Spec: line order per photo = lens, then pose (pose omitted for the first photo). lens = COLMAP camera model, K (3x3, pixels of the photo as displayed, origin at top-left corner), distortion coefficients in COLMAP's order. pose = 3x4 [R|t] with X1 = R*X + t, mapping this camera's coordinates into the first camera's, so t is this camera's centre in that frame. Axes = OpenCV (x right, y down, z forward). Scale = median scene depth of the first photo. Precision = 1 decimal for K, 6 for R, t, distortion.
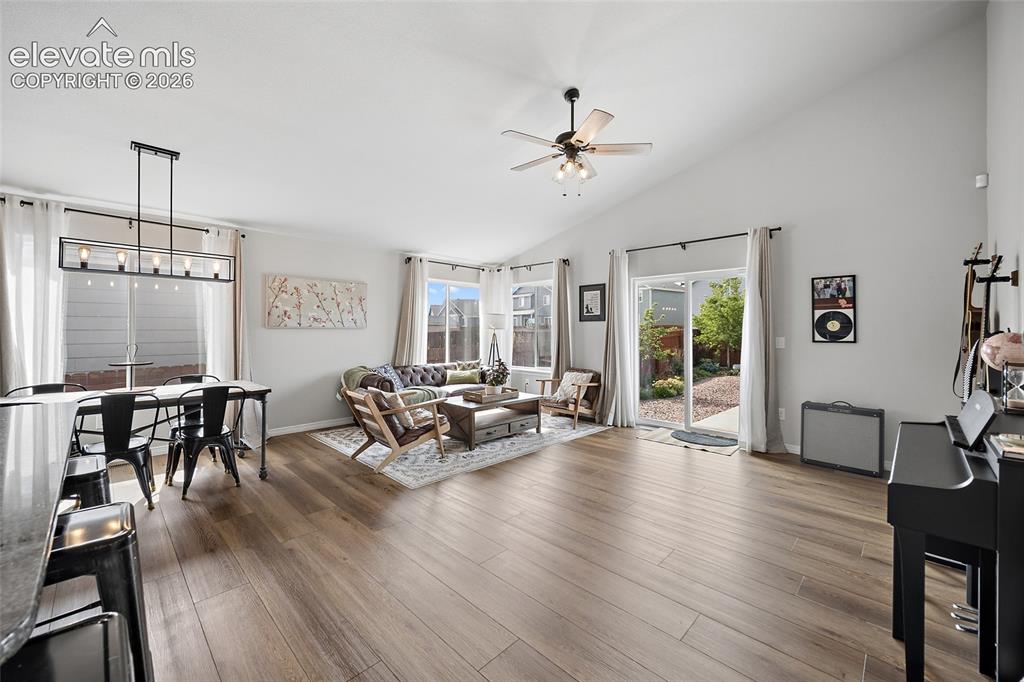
lens RADIAL K [[405.0, 0, 512.7], [0, 405.0, 331.0], [0, 0, 1]] dist [-0.001364, 0.000882]
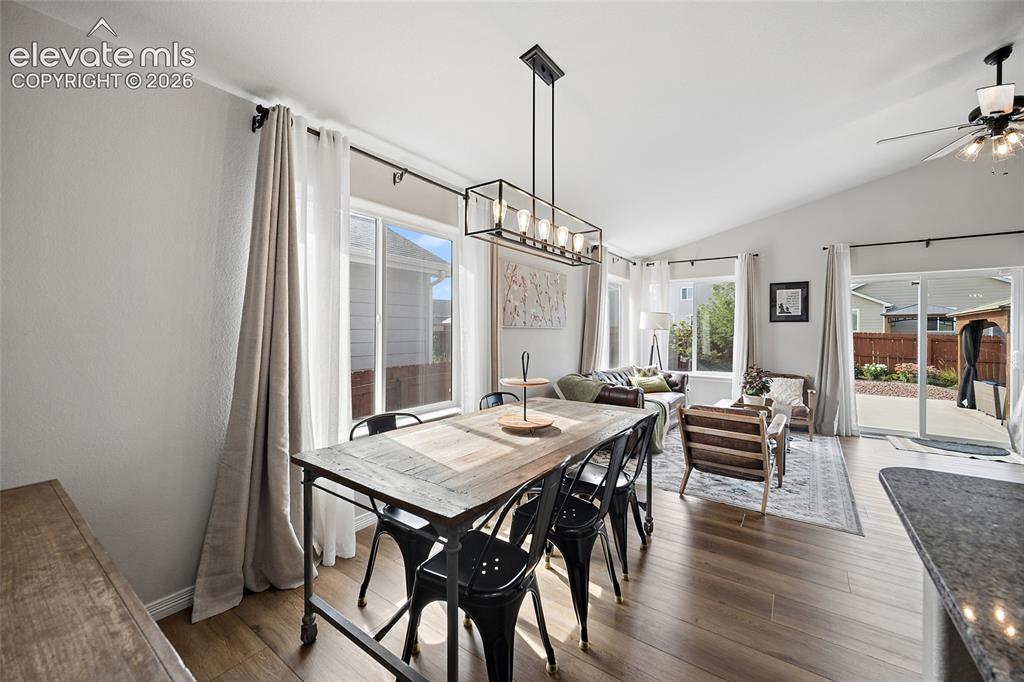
lens RADIAL K [[405.0, 0, 512.7], [0, 405.0, 331.0], [0, 0, 1]] dist [-0.001364, 0.000882]
pose [[0.988445, 0.004036, 0.151528, -0.638768], [-0.004012, 0.999992, -0.000462, -0.000679], [-0.151528, -0.000151, 0.988453, 0.204797]]
